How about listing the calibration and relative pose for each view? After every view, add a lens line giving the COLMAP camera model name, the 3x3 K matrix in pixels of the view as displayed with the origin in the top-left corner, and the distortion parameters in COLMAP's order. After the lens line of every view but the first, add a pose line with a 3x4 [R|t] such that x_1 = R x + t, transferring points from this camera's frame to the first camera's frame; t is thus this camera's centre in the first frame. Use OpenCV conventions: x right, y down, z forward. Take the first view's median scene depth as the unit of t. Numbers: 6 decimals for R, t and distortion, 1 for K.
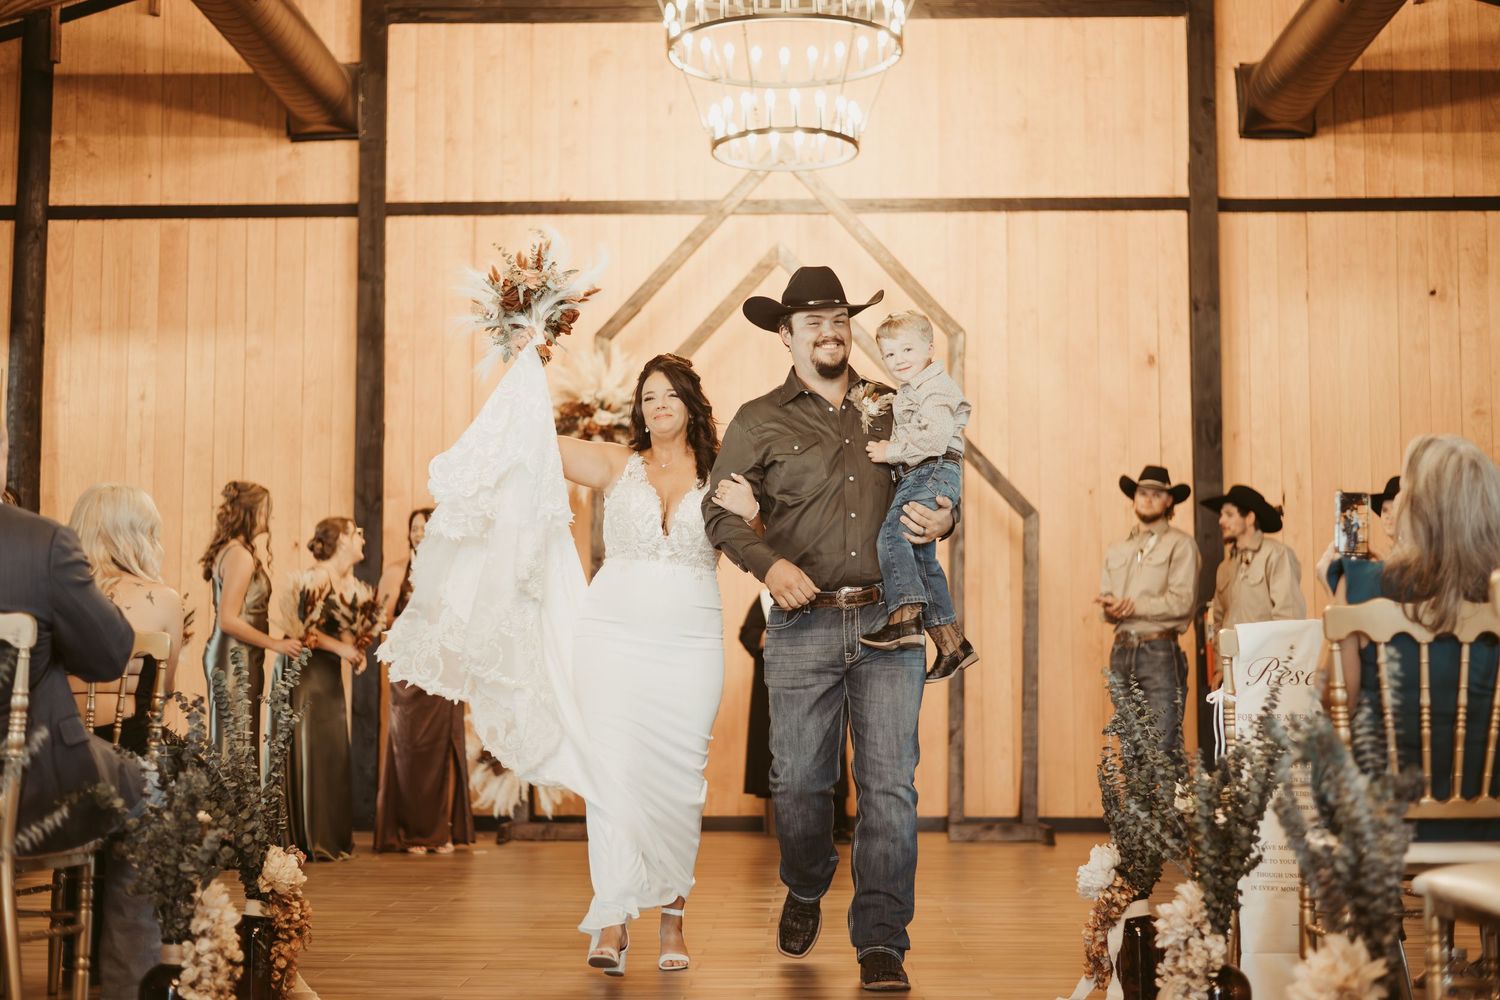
lens RADIAL K [[2140.5, 0, 752.8], [0, 2140.5, 491.4], [0, 0, 1]] dist [-0.003253, 0.000000]
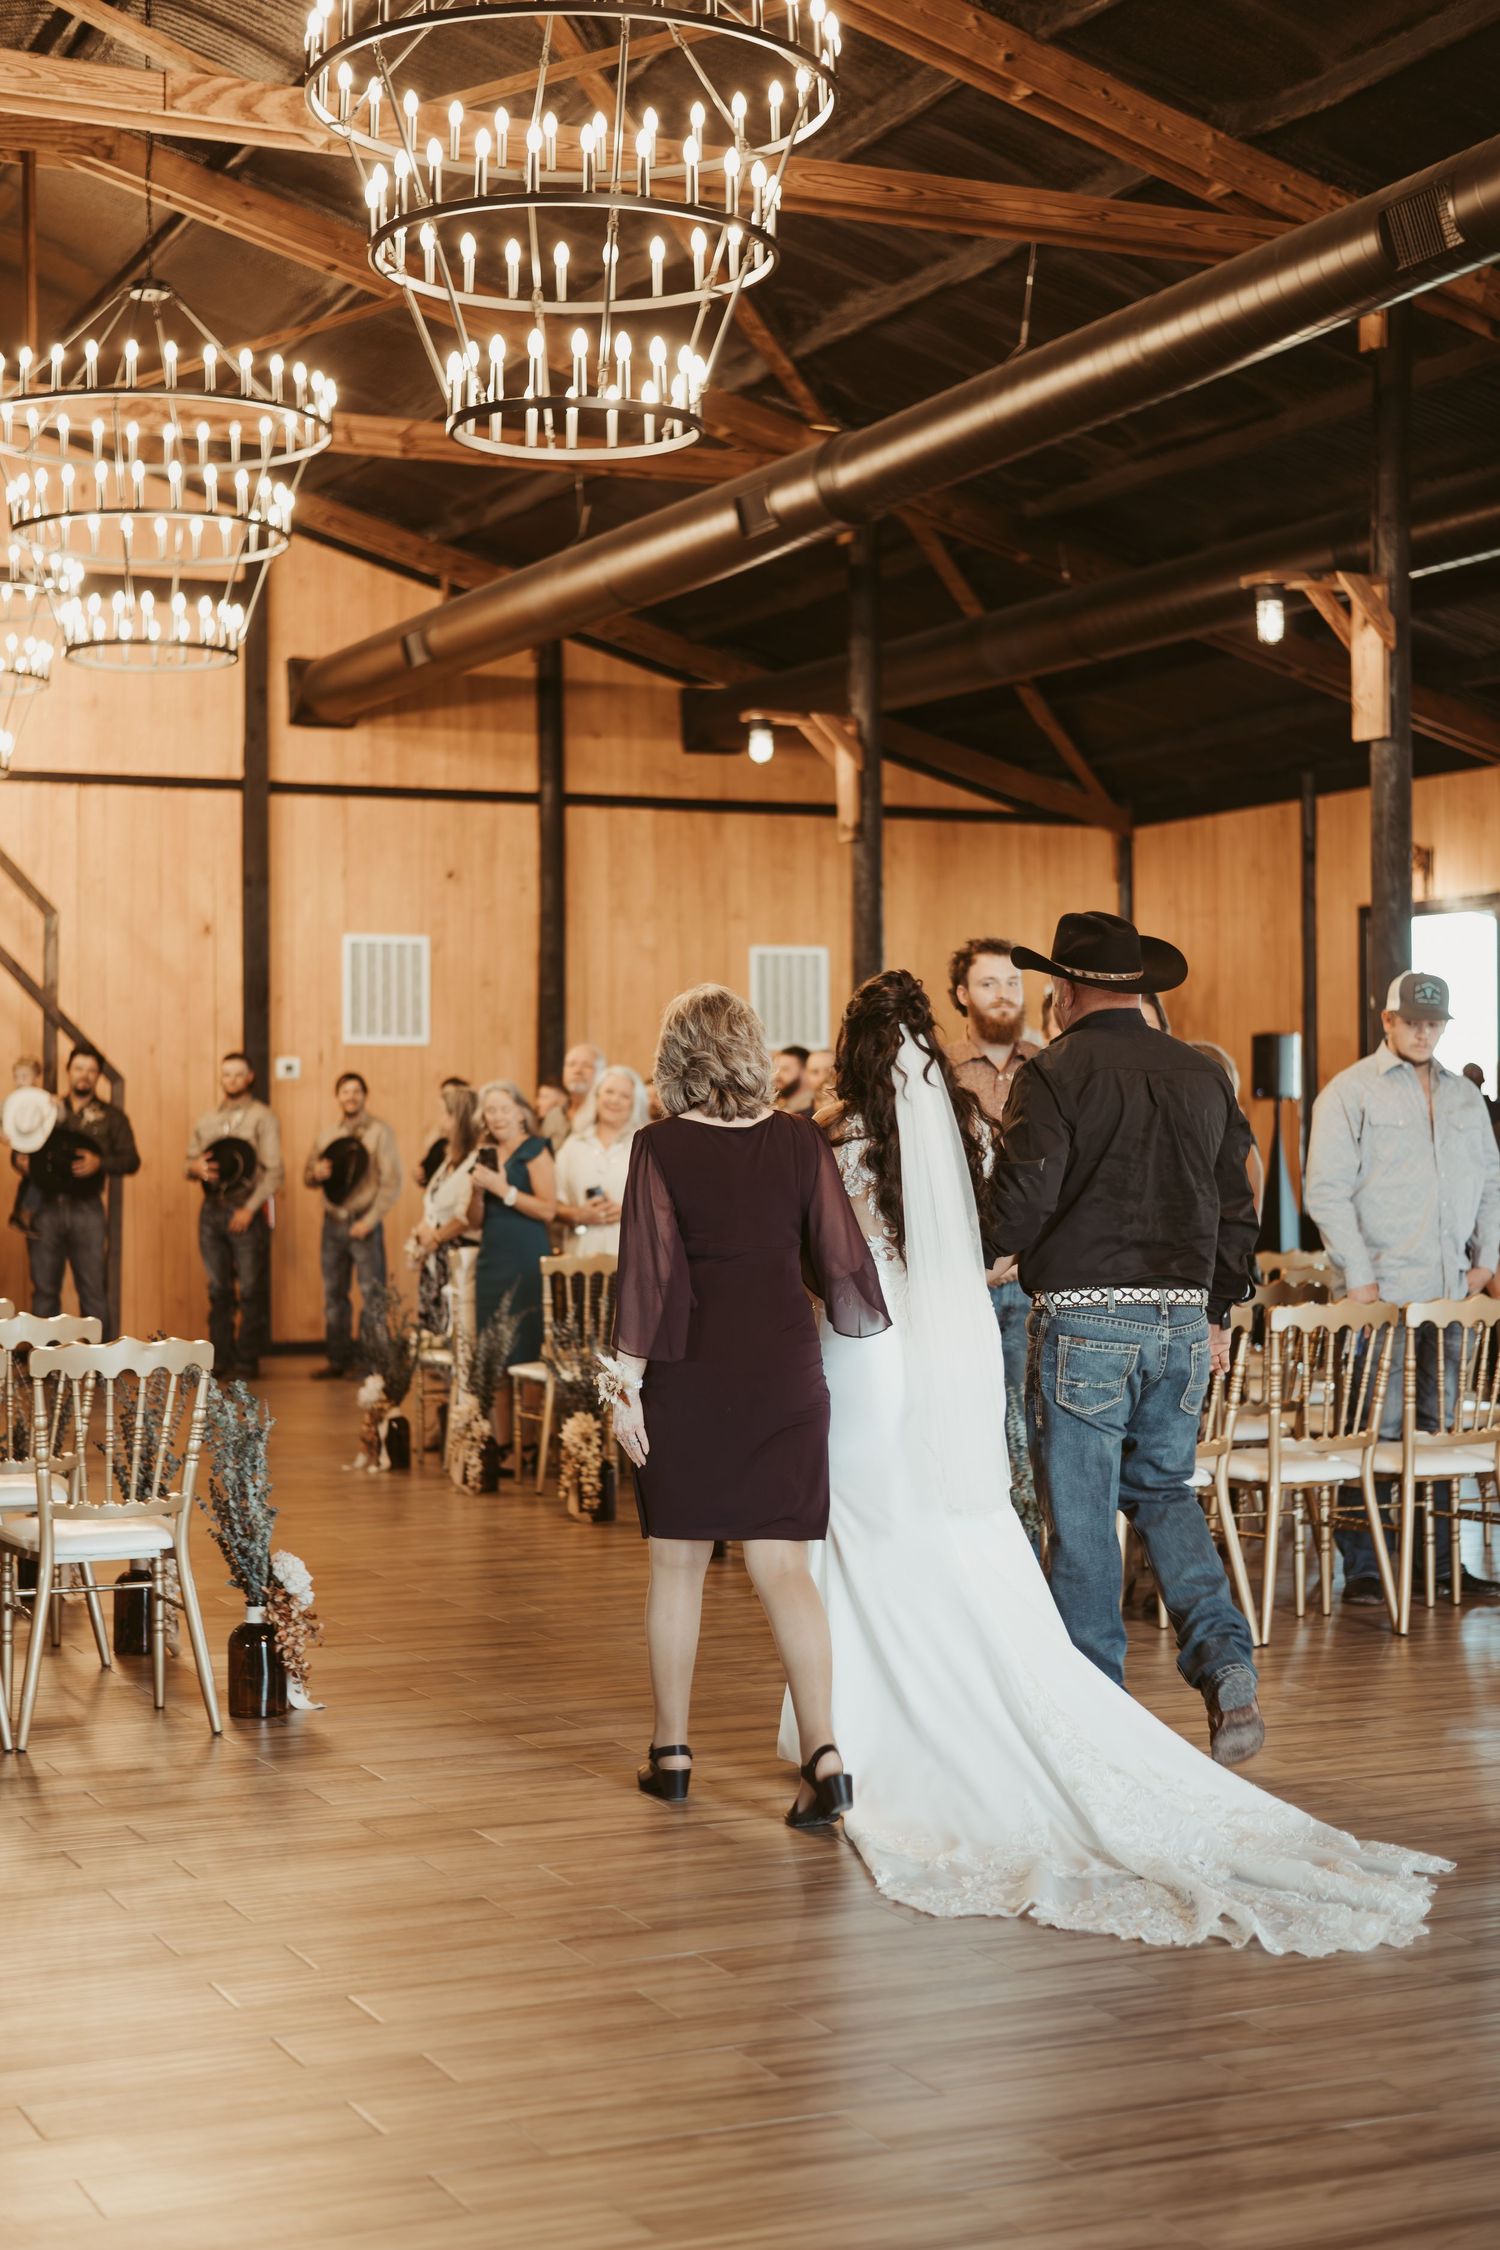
lens RADIAL K [[3210.8, 0, 751.5], [0, 3210.8, 1125.4], [0, 0, 1]] dist [-0.003253, 0.000000]
pose [[0.891104, -0.002369, 0.453793, -0.307223], [-0.039900, 0.995705, 0.083549, -0.108821], [-0.452042, -0.092557, 0.887182, -0.581443]]
